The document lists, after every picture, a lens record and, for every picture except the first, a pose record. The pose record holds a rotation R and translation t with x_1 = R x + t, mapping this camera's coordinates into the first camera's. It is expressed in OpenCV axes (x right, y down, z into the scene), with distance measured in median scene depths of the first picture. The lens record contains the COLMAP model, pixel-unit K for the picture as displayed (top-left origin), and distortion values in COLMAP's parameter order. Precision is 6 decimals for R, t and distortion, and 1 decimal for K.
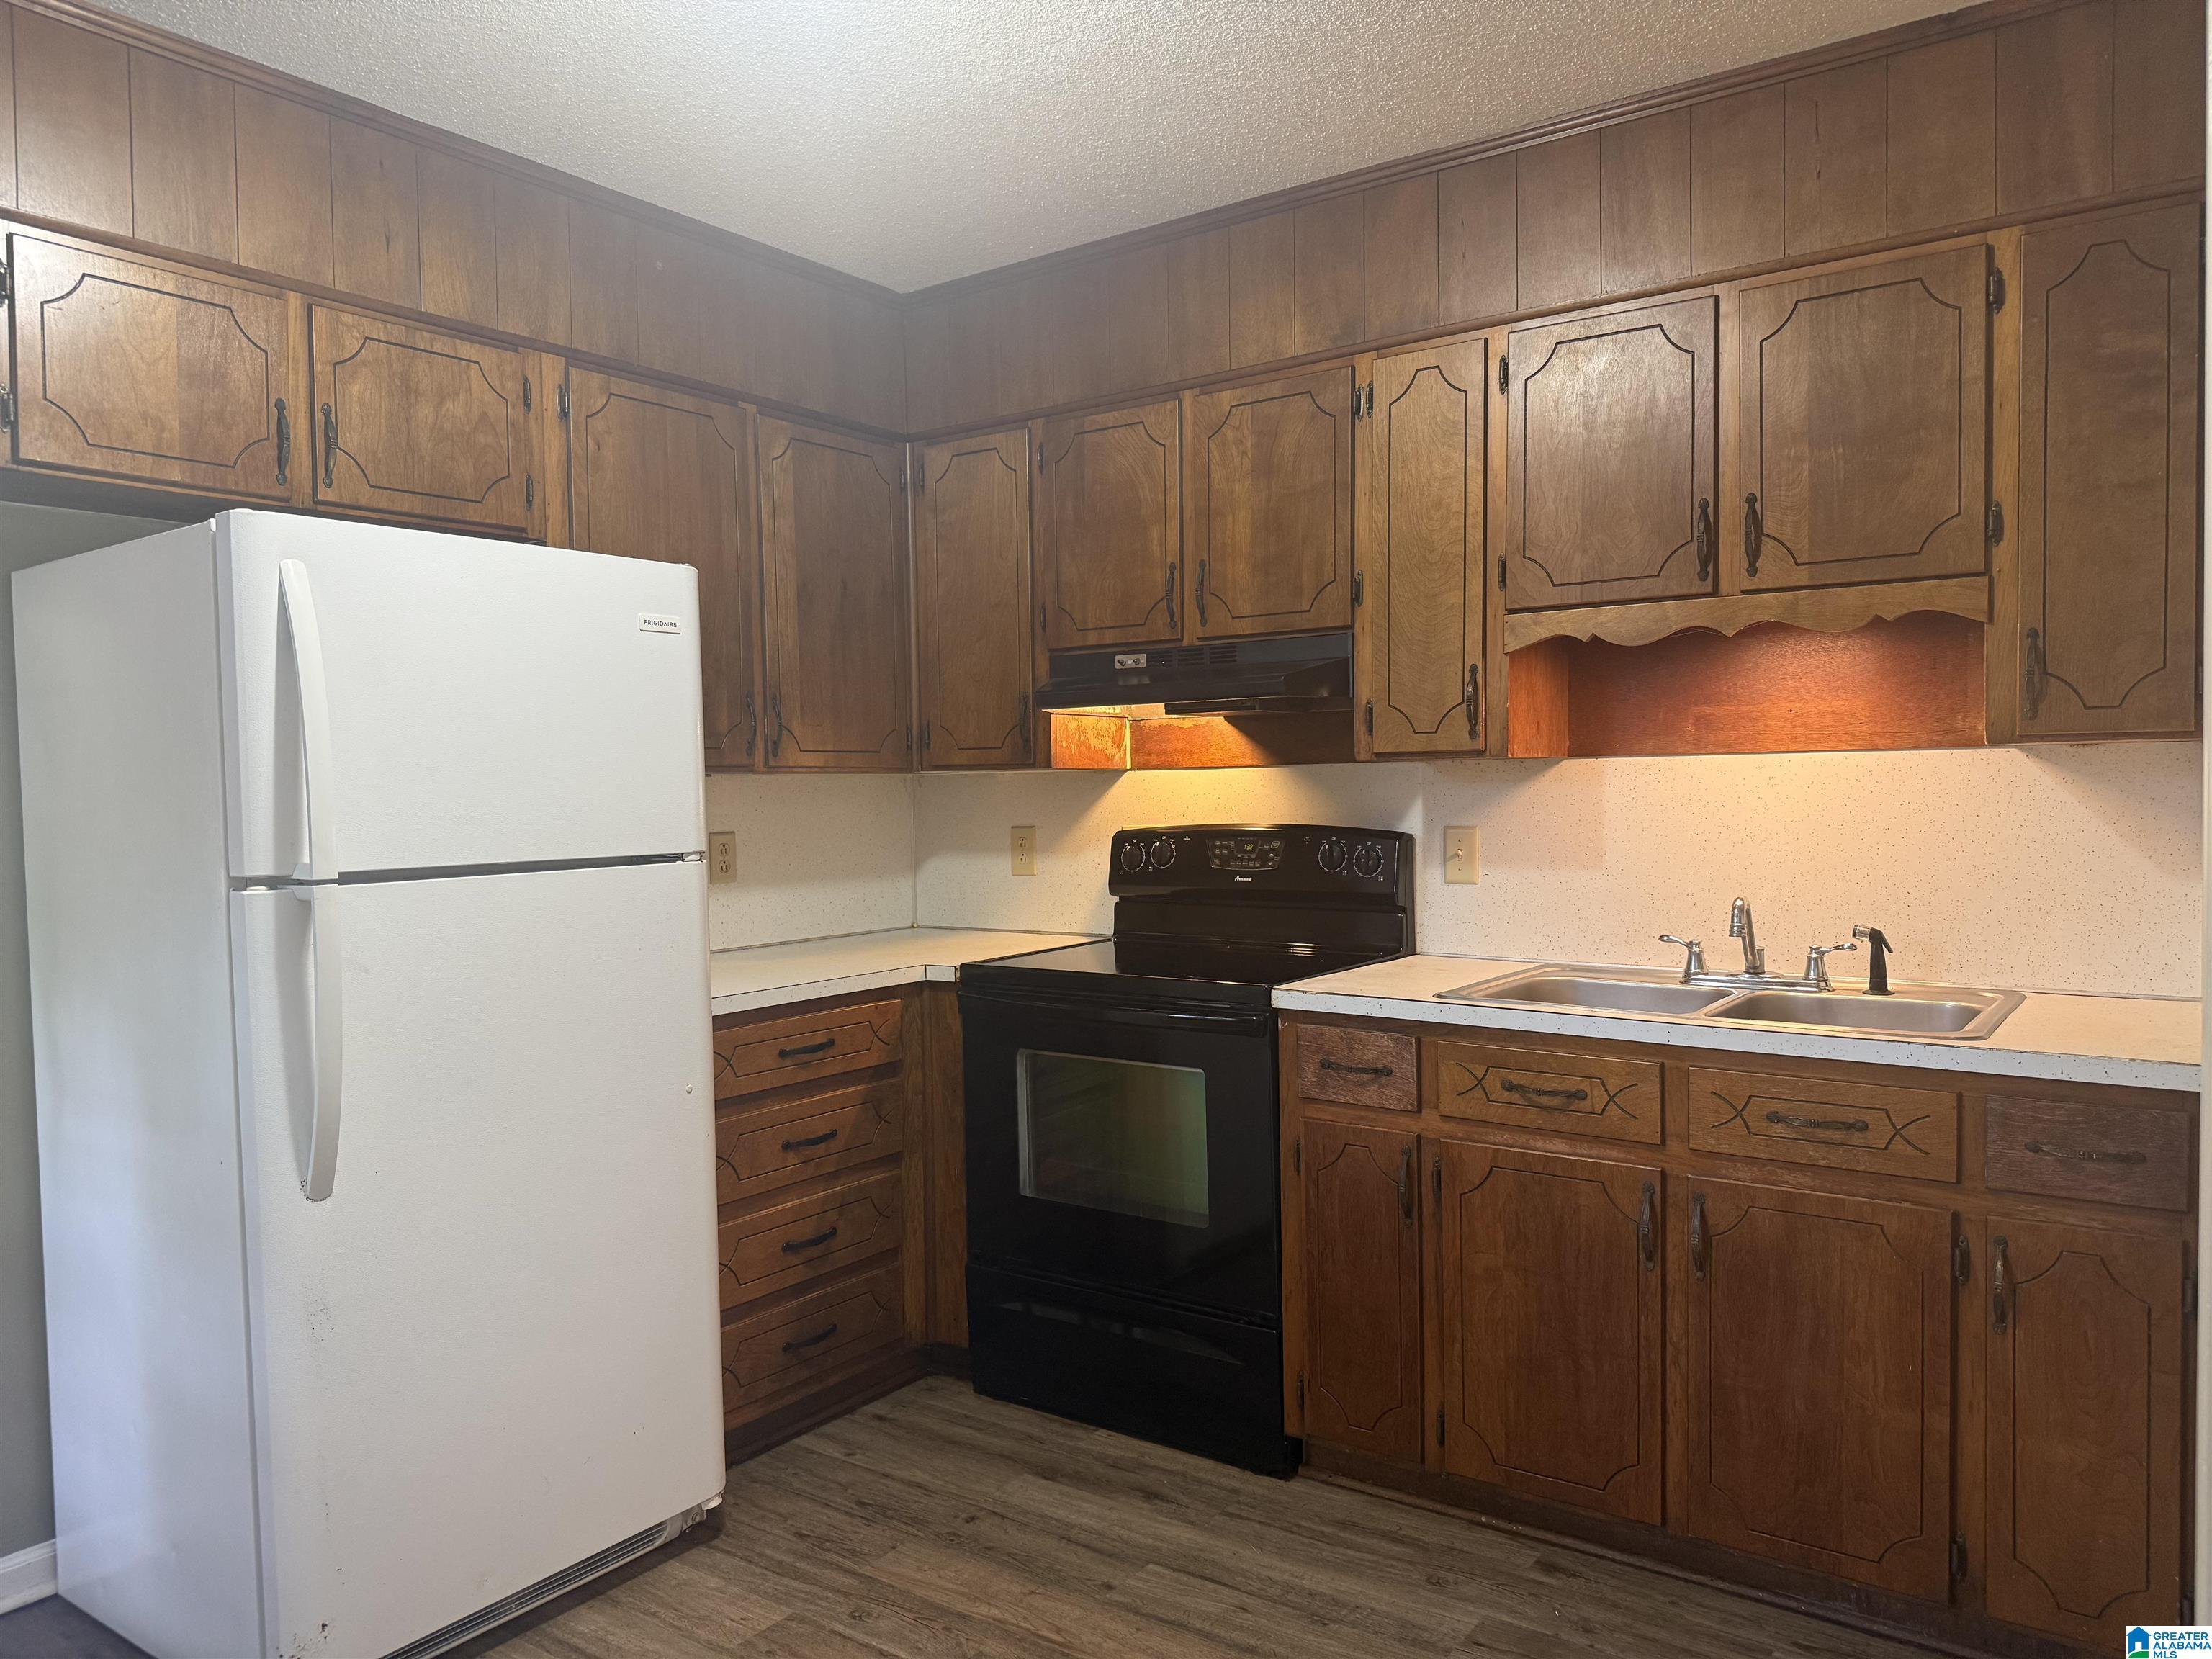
lens RADIAL K [[1543.3, 0, 1106.0], [0, 1543.3, 829.5], [0, 0, 1]] dist [0.086533, -0.162430]
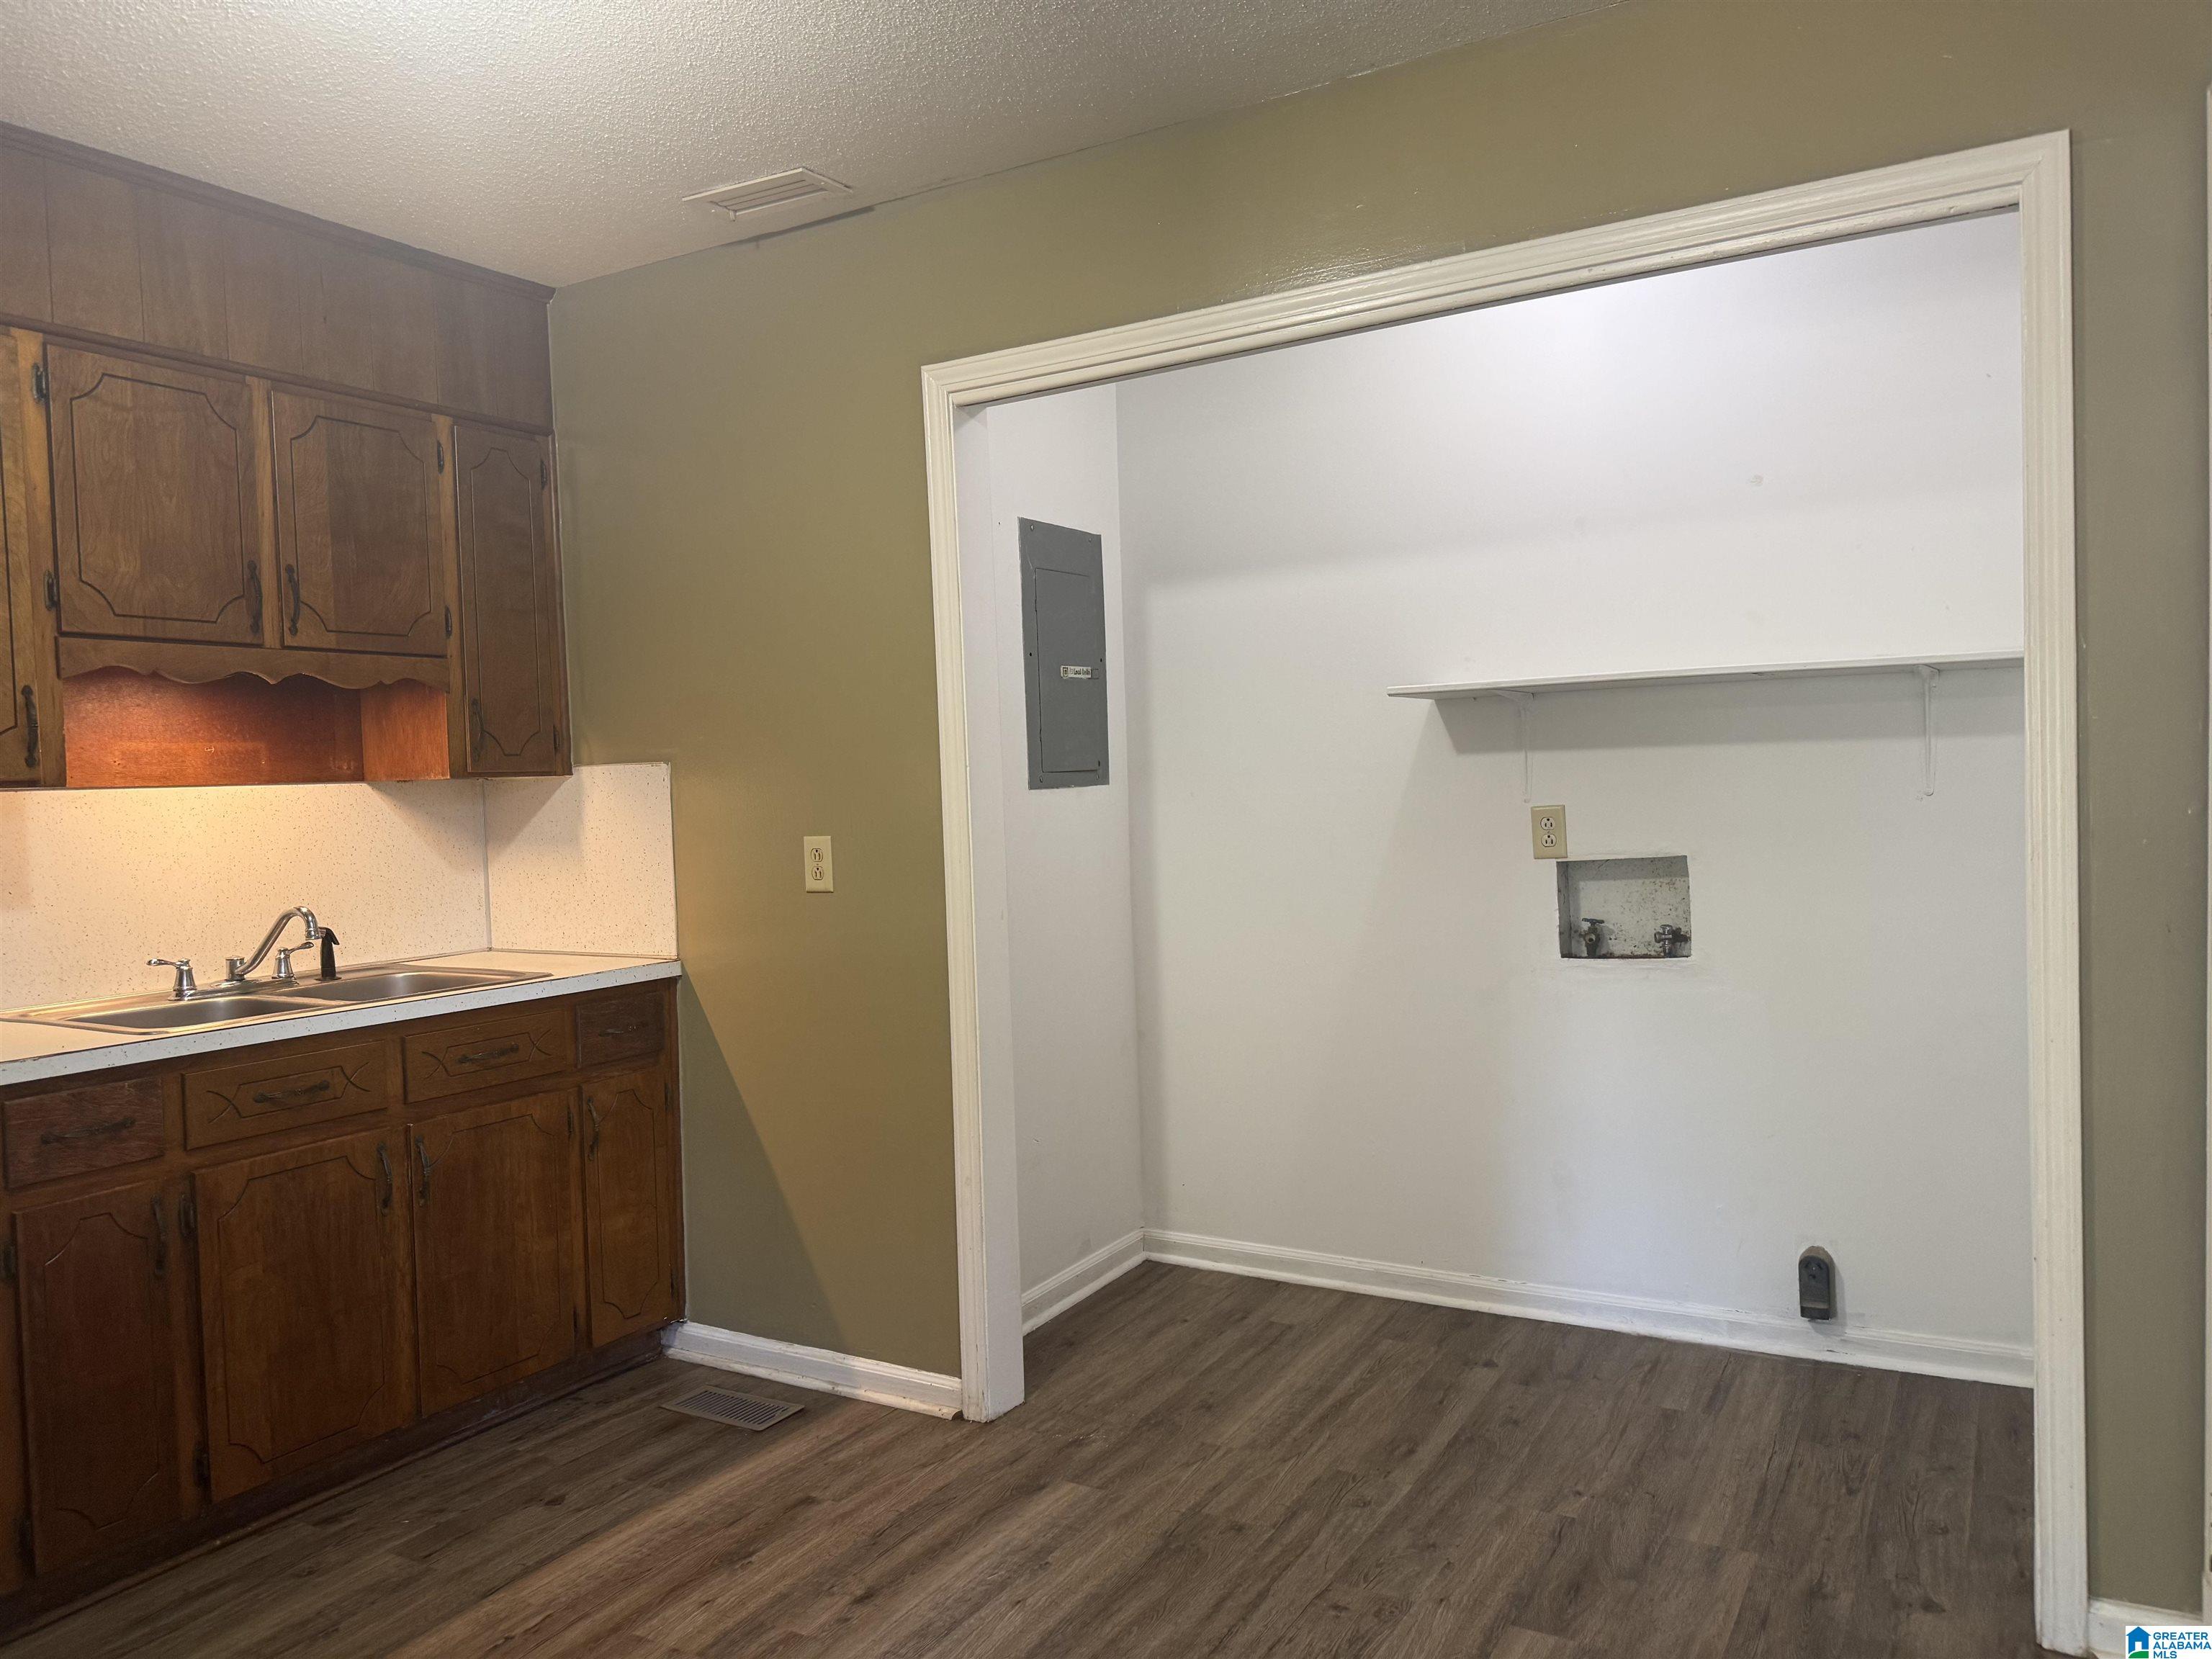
lens RADIAL K [[1573.3, 0, 1106.0], [0, 1573.3, 829.5], [0, 0, 1]] dist [0.061389, -0.006772]
pose [[-0.072987, -0.022645, 0.997076, -0.849991], [0.055978, 0.998073, 0.026765, -0.013383], [-0.995761, 0.057768, -0.071579, 0.489203]]
